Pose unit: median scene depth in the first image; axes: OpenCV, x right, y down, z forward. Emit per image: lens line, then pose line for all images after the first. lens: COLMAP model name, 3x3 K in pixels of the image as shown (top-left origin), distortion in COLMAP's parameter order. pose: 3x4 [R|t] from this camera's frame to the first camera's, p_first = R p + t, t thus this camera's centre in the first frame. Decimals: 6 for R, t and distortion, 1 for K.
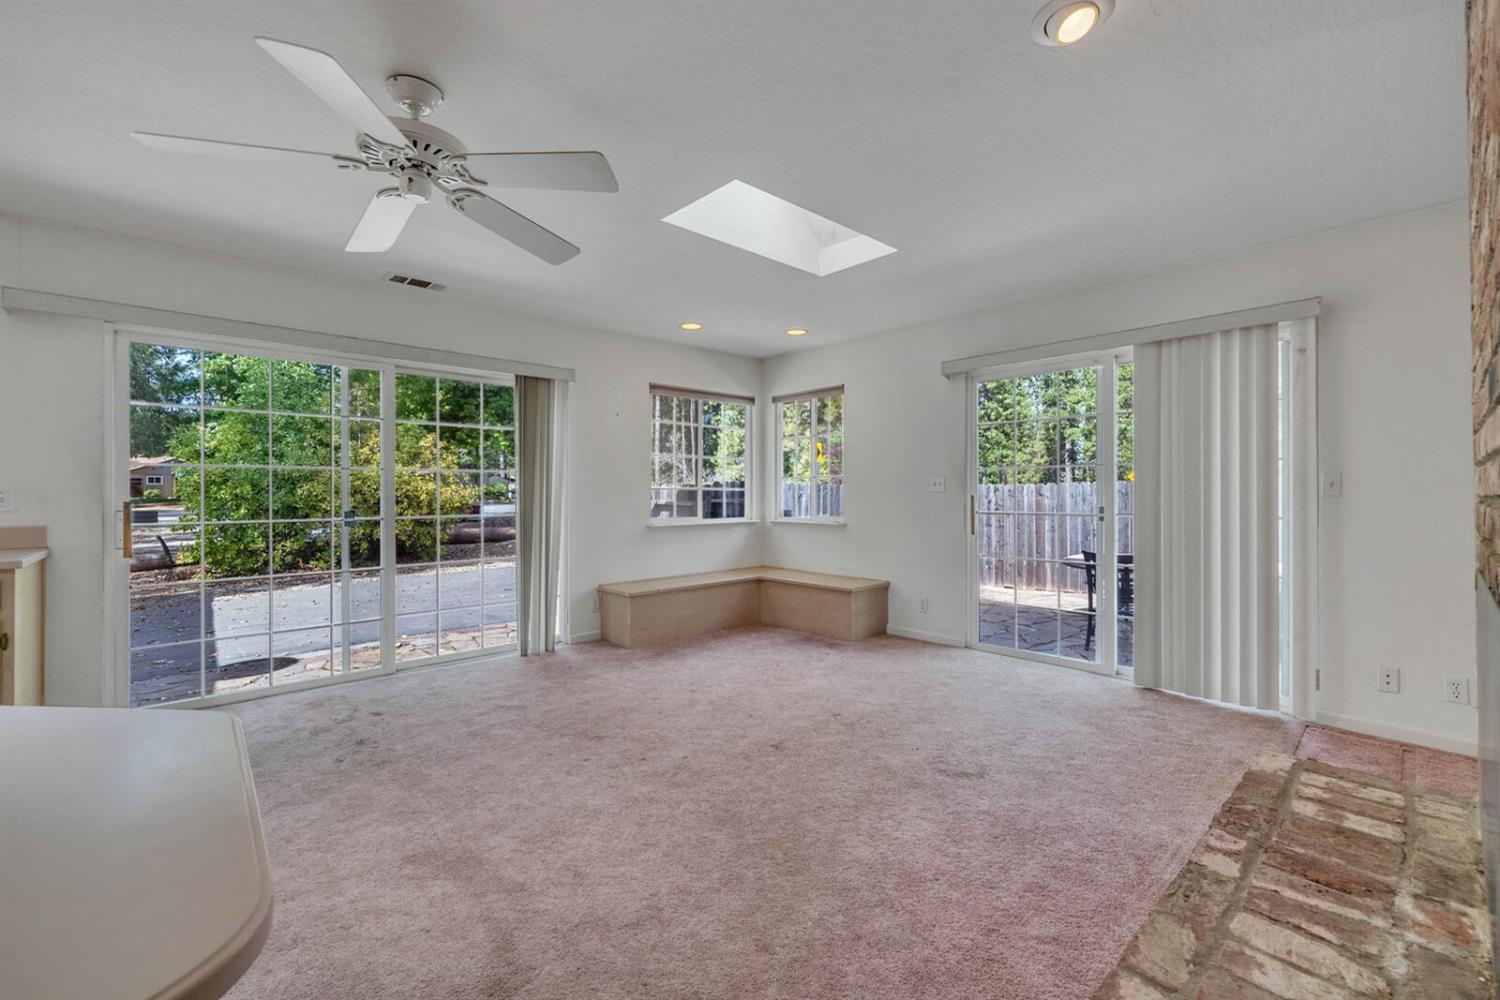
lens RADIAL K [[619.8, 0, 754.5], [0, 619.8, 498.0], [0, 0, 1]] dist [-0.000232, 0.000260]
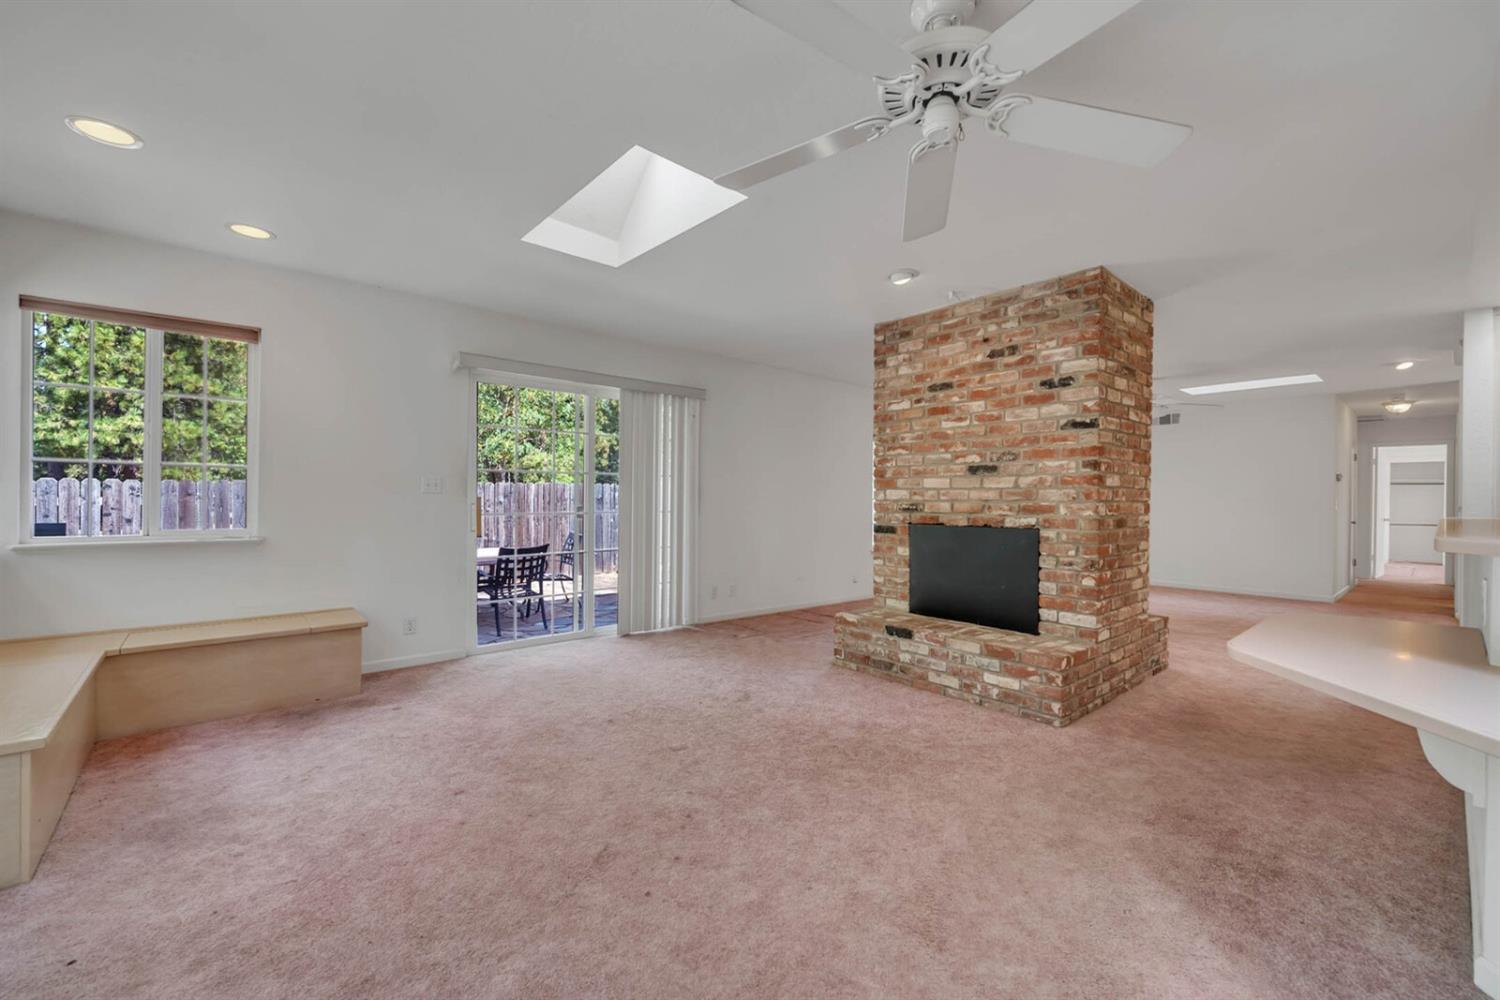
lens RADIAL K [[619.8, 0, 754.5], [0, 619.8, 498.0], [0, 0, 1]] dist [-0.000232, 0.000260]
pose [[0.025089, -0.000405, 0.999685, -1.518896], [0.000662, 1.000000, 0.000388, -0.006987], [-0.999685, 0.000652, 0.025089, 1.347135]]
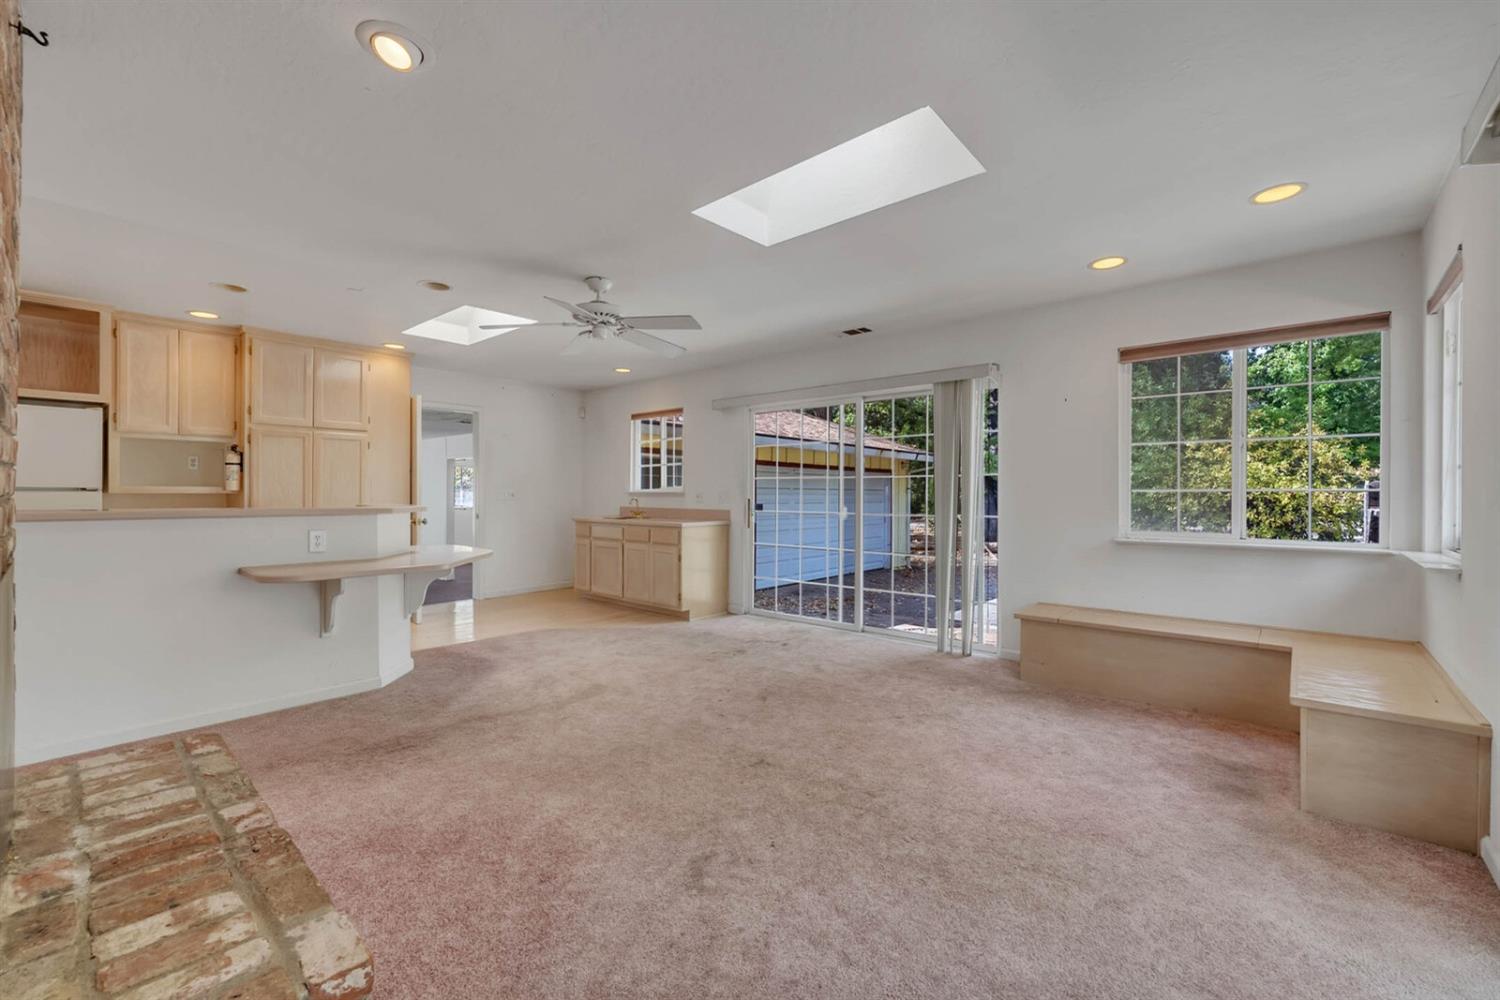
lens RADIAL K [[619.8, 0, 754.5], [0, 619.8, 498.0], [0, 0, 1]] dist [-0.000232, 0.000260]
pose [[0.108011, 0.008074, -0.994117, 1.537693], [-0.012783, 0.999896, 0.006732, -0.014378], [0.994068, 0.011981, 0.108103, 1.399709]]
